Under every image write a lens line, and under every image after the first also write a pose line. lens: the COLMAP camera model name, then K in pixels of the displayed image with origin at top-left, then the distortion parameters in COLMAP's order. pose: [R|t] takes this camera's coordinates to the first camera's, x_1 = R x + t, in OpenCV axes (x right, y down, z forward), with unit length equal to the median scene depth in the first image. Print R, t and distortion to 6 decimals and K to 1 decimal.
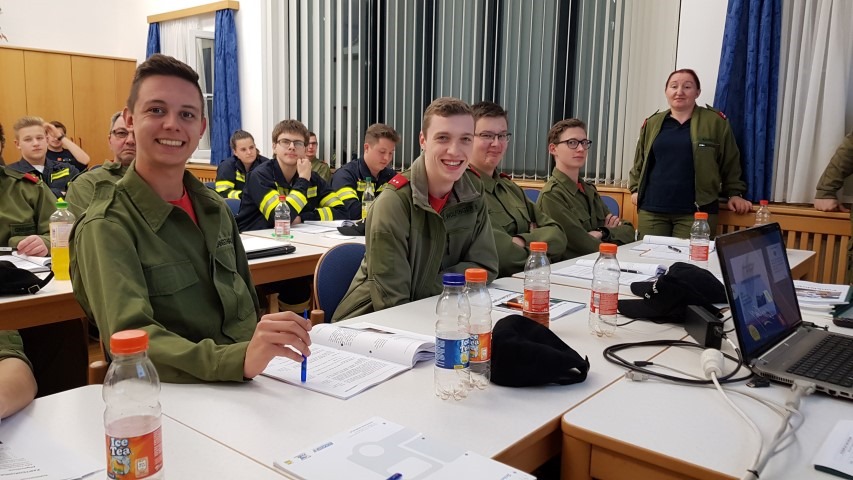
lens RADIAL K [[668.8, 0, 427.1], [0, 668.8, 199.1], [0, 0, 1]] dist [0.002029, 0.001701]
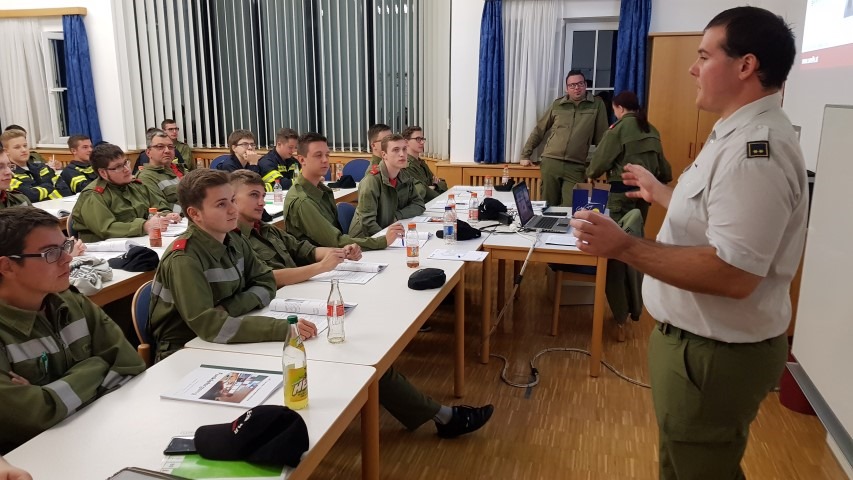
lens RADIAL K [[646.1, 0, 426.5], [0, 646.1, 240.0], [0, 0, 1]] dist [0.002625, -0.000034]
pose [[0.914795, -0.109443, 0.388809, -0.469356], [0.053020, 0.986800, 0.153020, -0.077252], [-0.400424, -0.119367, 0.908522, -0.664392]]
